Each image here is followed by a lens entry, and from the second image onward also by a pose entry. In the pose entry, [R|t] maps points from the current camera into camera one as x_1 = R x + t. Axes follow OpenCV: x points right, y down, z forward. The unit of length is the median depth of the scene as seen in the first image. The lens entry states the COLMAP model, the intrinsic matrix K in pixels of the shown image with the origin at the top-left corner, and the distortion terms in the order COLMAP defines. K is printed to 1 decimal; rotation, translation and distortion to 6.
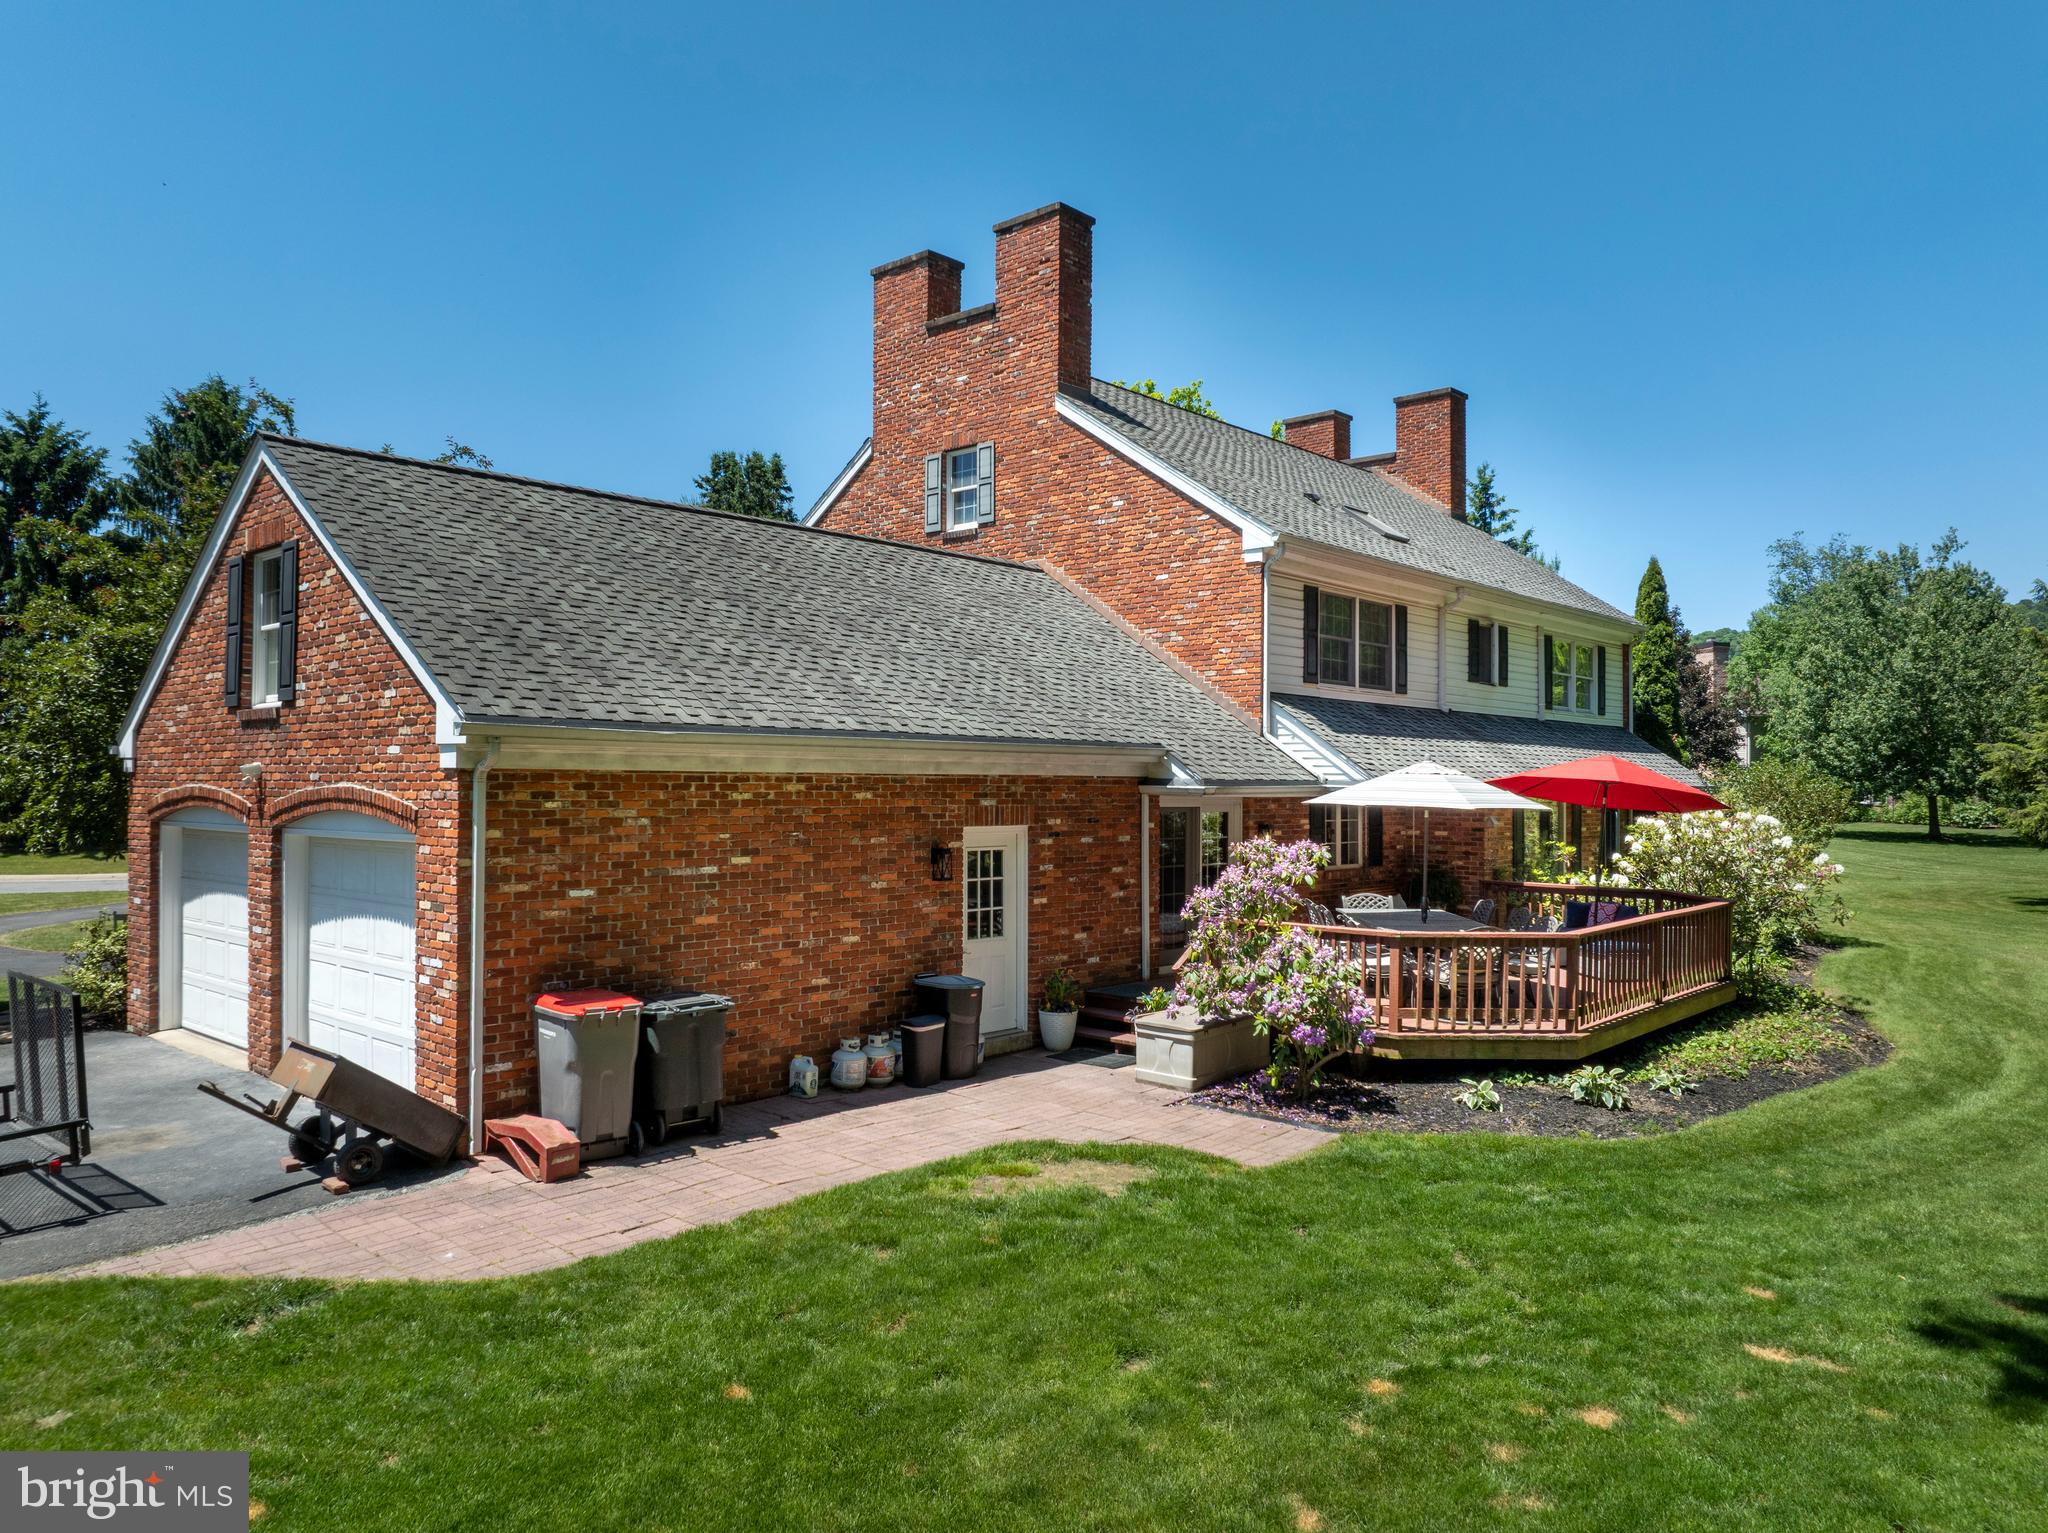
lens RADIAL K [[1436.8, 0, 1013.8], [0, 1436.8, 762.6], [0, 0, 1]] dist [-0.042429, 0.006321]
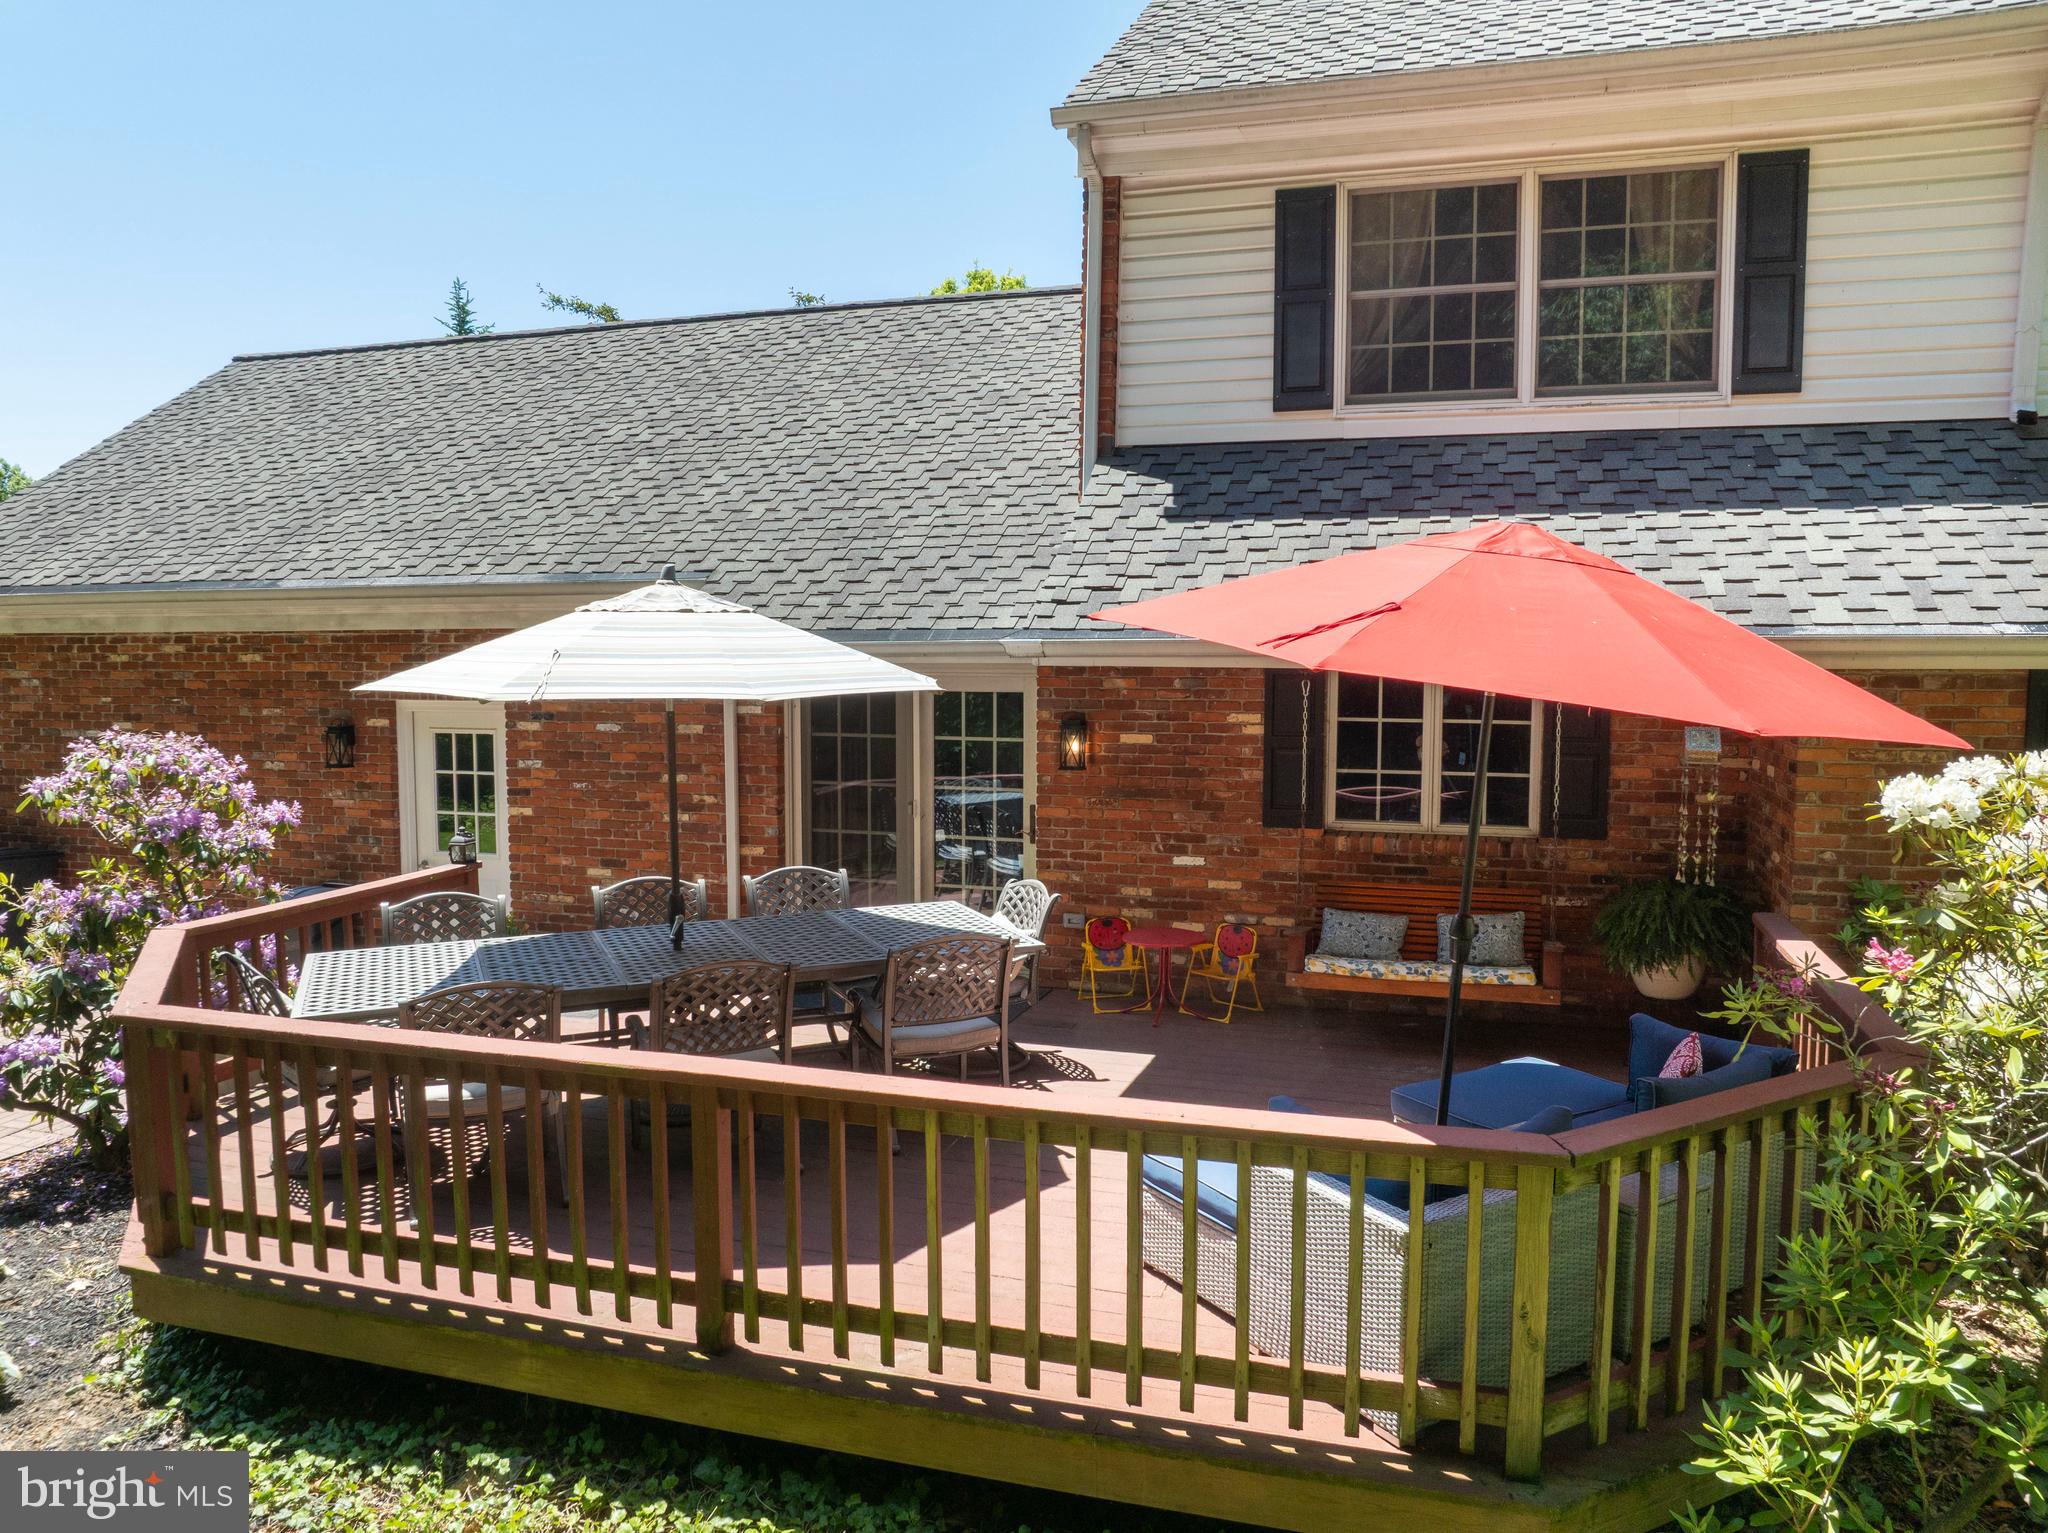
lens RADIAL K [[1436.8, 0, 1014.5], [0, 1436.8, 770.0], [0, 0, 1]] dist [-0.042429, 0.006321]
pose [[0.421934, 0.067410, -0.904117, 0.588605], [0.014185, 0.996619, 0.080927, 0.019290], [0.906515, -0.046971, 0.419552, 0.737676]]
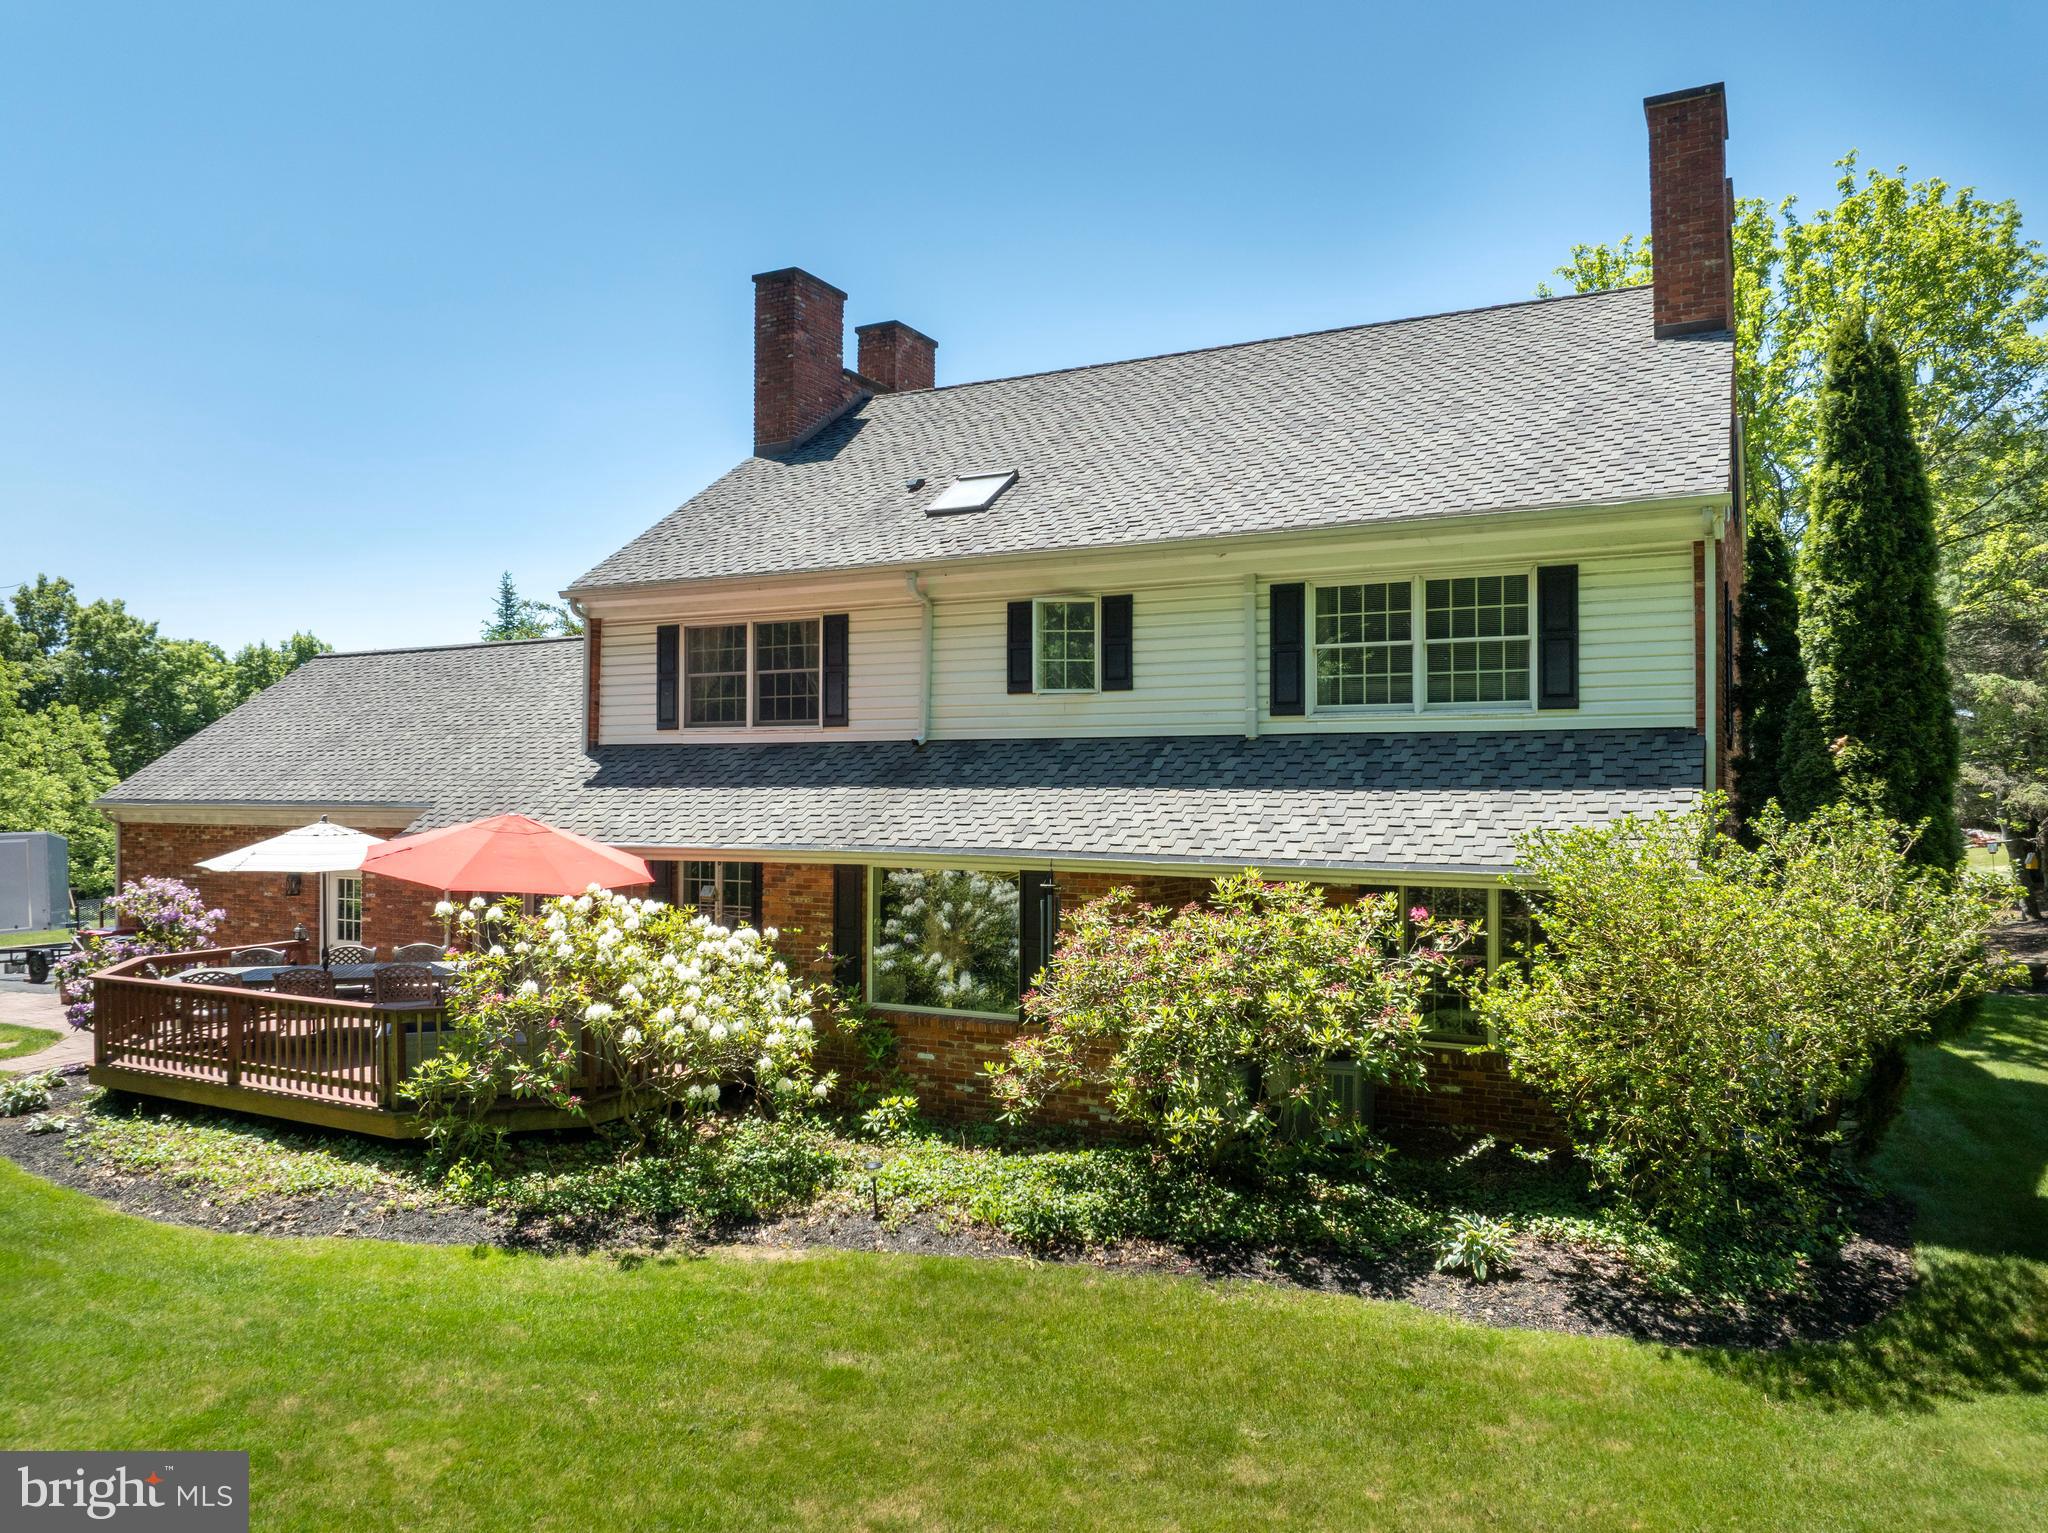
lens RADIAL K [[1436.8, 0, 1019.4], [0, 1436.8, 763.8], [0, 0, 1]] dist [-0.042429, 0.006321]
pose [[0.251824, -0.025658, -0.967433, 1.179566], [0.013890, 0.999641, -0.022897, -0.009133], [0.967673, -0.007671, 0.252090, 1.001475]]
